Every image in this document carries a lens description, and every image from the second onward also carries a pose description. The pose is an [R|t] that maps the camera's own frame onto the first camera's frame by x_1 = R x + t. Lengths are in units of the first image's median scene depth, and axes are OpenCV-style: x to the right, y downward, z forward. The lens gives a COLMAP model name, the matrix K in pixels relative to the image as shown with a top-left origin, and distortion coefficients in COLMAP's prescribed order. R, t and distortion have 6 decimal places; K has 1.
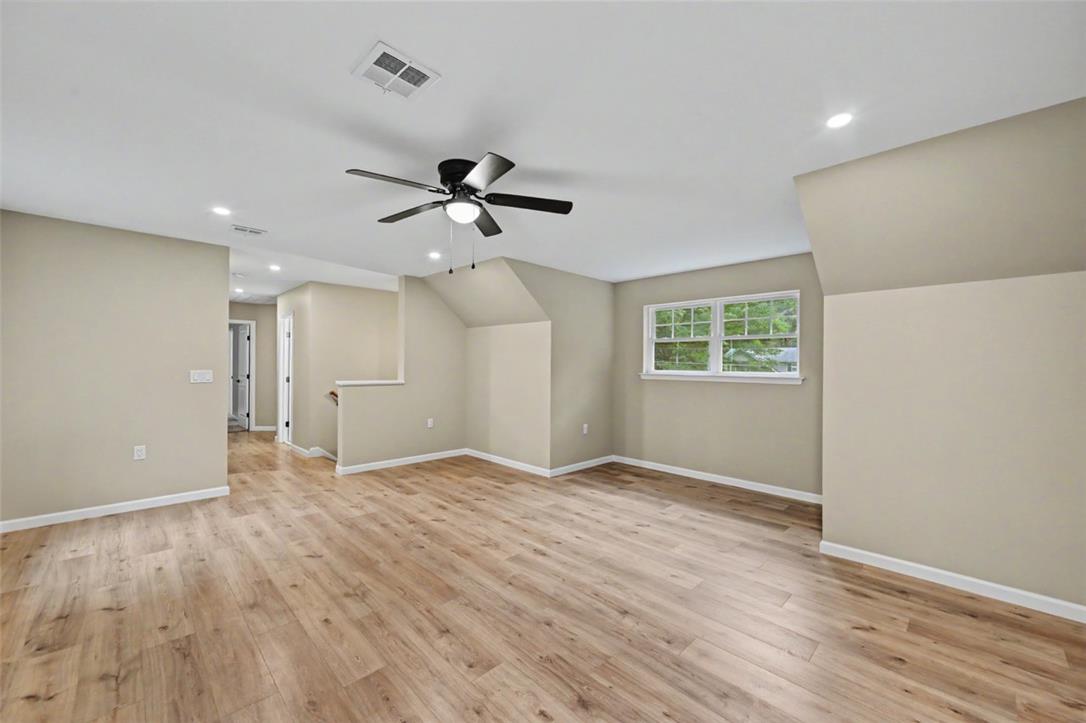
lens RADIAL K [[421.9, 0, 543.0], [0, 421.9, 361.5], [0, 0, 1]] dist [-0.002138, -0.000038]
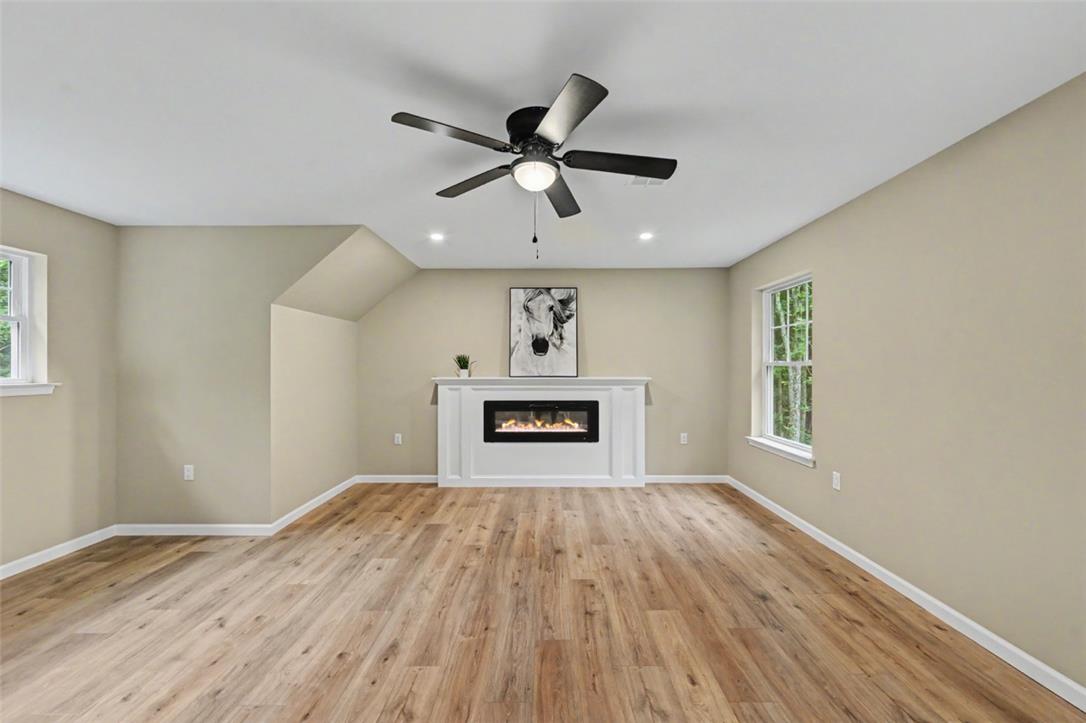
lens RADIAL K [[432.4, 0, 546.2], [0, 432.4, 368.4], [0, 0, 1]] dist [-0.001341, 0.000052]
pose [[-0.710875, -0.008437, 0.703267, -0.512361], [-0.008570, 0.999958, 0.003334, 0.003353], [-0.703266, -0.003657, -0.710918, 1.028428]]
